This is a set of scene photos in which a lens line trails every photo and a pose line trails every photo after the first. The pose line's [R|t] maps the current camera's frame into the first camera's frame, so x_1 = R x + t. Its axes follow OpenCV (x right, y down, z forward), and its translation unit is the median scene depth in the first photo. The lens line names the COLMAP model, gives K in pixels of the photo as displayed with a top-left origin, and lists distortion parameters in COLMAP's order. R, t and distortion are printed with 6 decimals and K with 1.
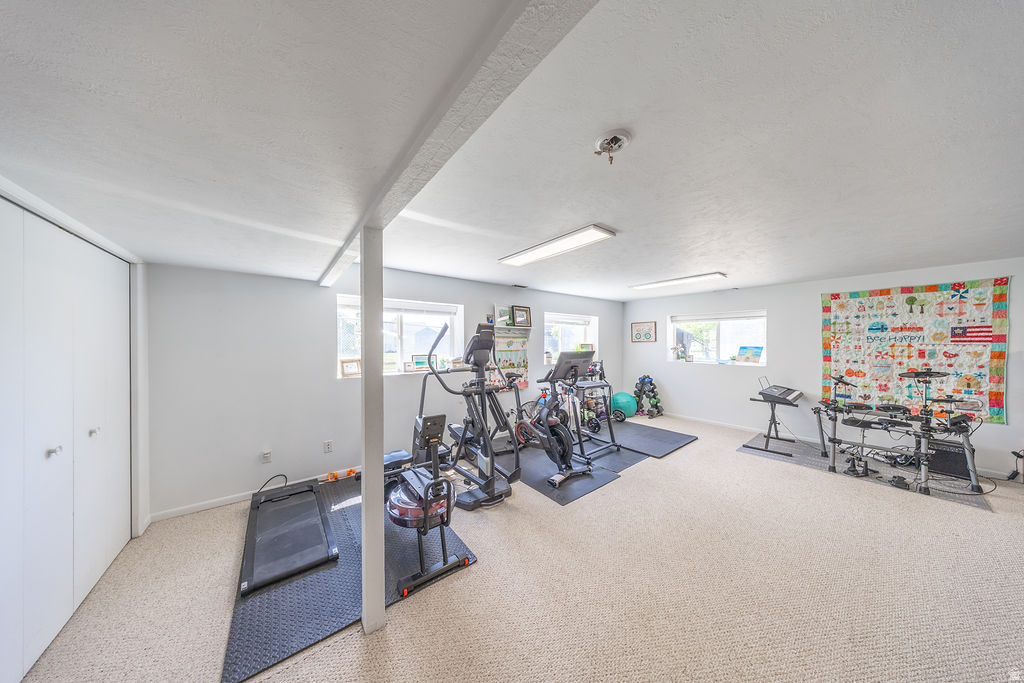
lens RADIAL K [[299.3, 0, 513.4], [0, 299.3, 344.0], [0, 0, 1]] dist [-0.015601, 0.004170]
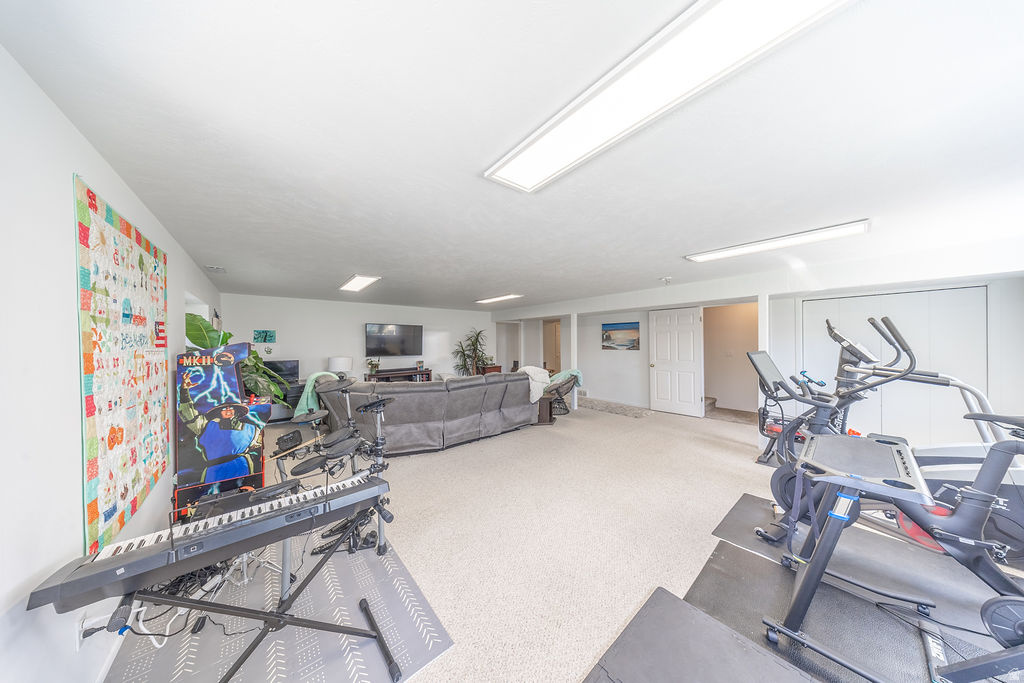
lens RADIAL K [[296.2, 0, 512.6], [0, 296.2, 343.0], [0, 0, 1]] dist [-0.003578, 0.000020]
pose [[-0.999426, 0.012597, -0.031449, 0.771000], [0.012083, 0.999791, 0.016469, -0.017111], [0.031650, 0.016079, -0.999370, 1.523535]]
